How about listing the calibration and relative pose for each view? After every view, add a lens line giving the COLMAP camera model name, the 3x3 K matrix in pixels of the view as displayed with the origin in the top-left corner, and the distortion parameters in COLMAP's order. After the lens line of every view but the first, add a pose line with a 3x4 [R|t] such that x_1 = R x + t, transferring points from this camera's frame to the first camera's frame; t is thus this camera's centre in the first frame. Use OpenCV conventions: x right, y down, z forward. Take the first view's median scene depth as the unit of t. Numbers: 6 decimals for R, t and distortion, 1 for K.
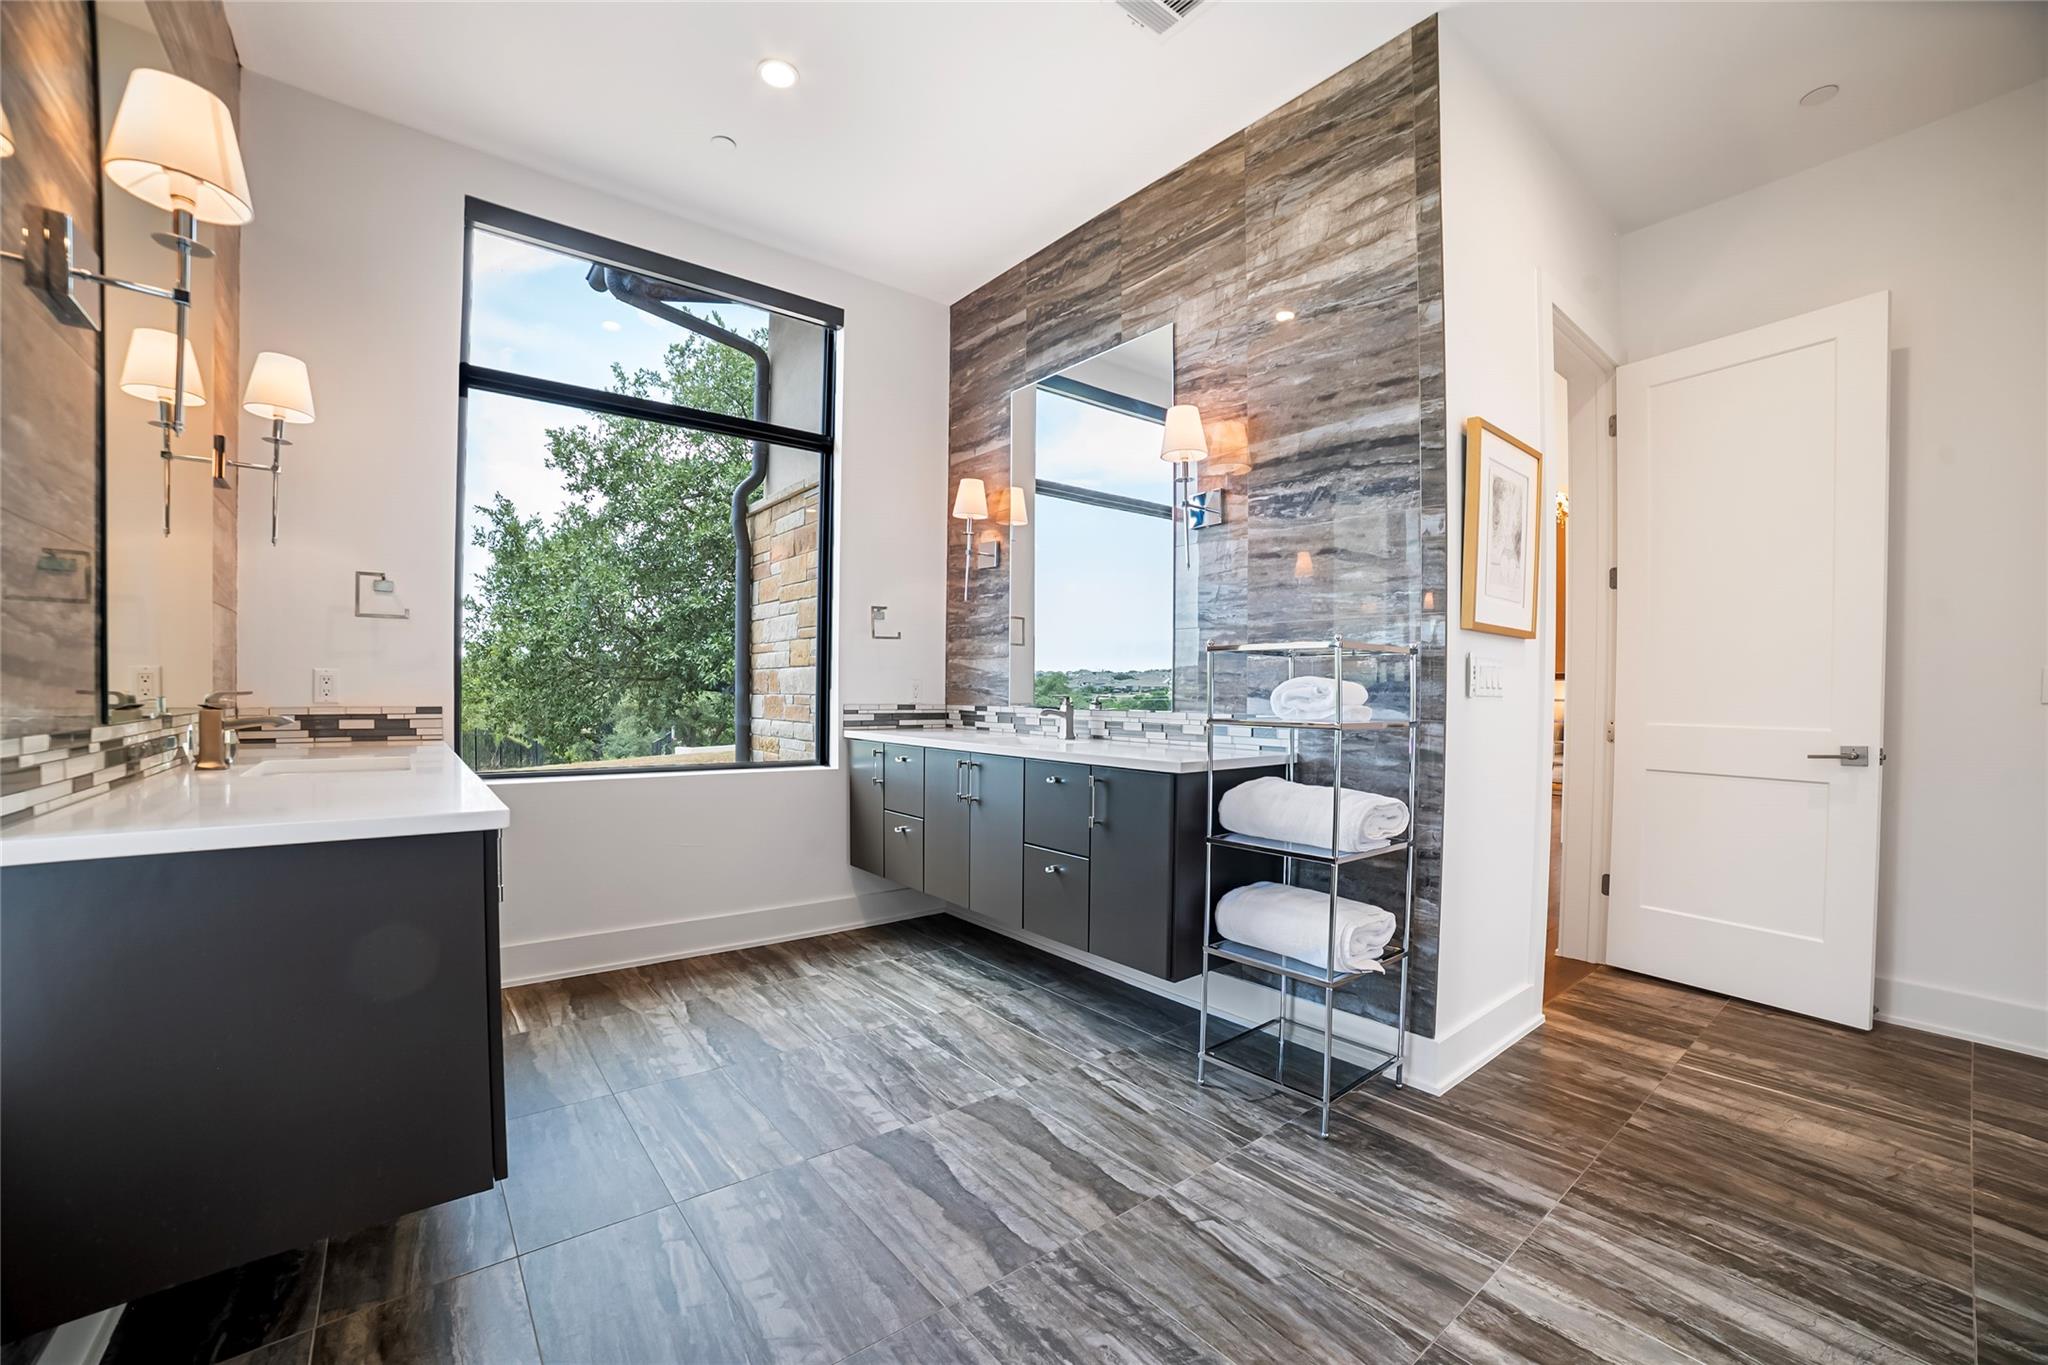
lens RADIAL K [[833.8, 0, 1009.2], [0, 833.8, 706.0], [0, 0, 1]] dist [-0.121050, 0.043967]
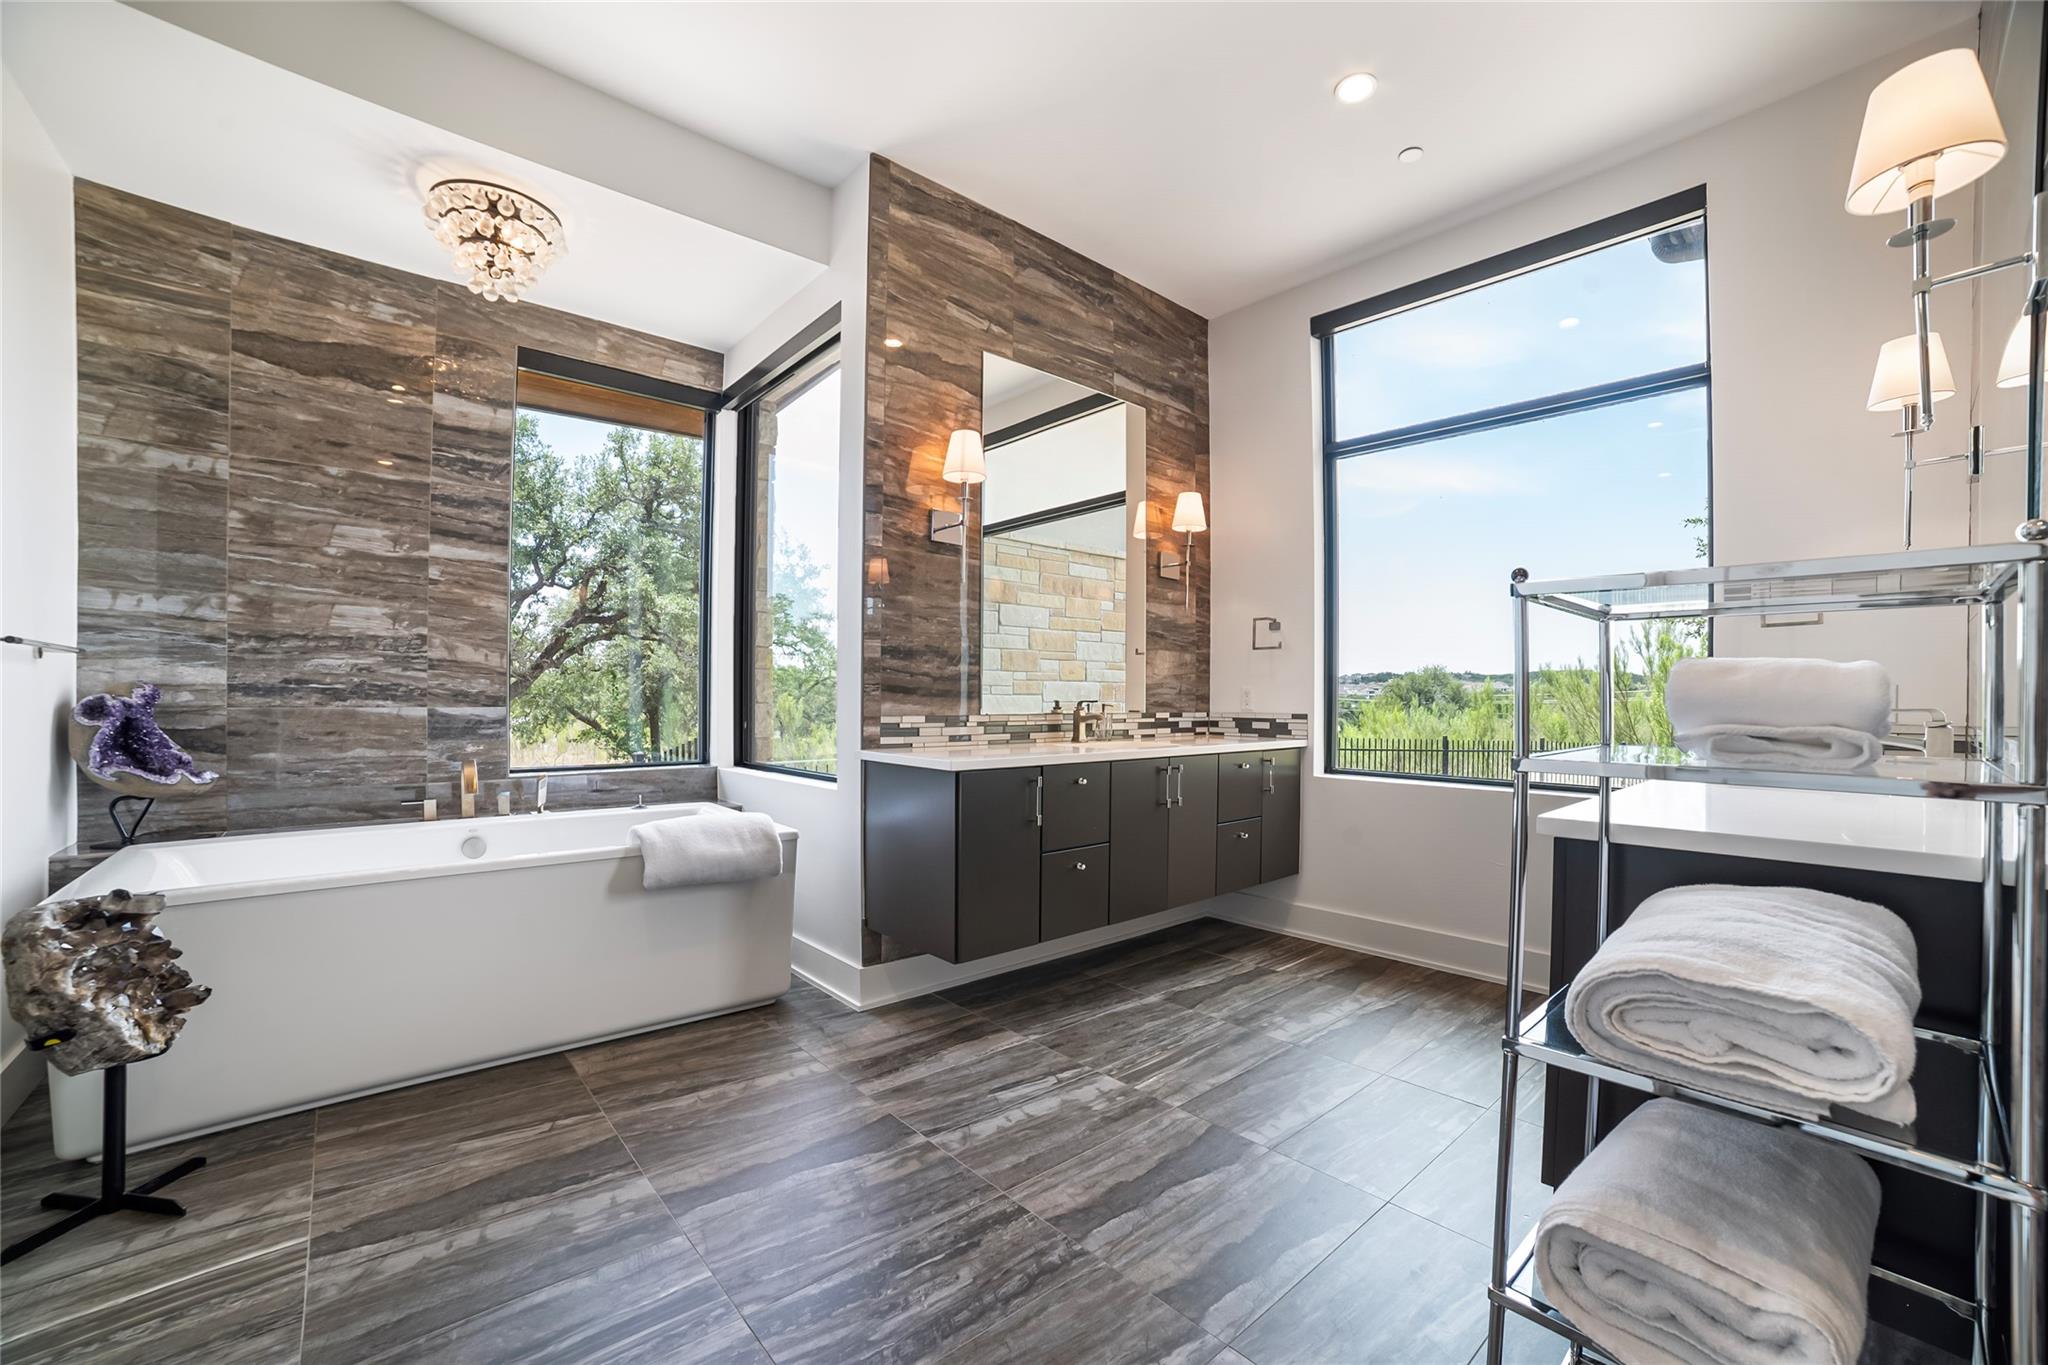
lens RADIAL K [[826.4, 0, 1058.8], [0, 826.4, 708.4], [0, 0, 1]] dist [-0.099006, 0.034369]
pose [[0.083367, 0.008716, -0.996481, 1.054036], [-0.024830, 0.999669, 0.006667, -0.013087], [0.996210, 0.024187, 0.083556, 0.856462]]
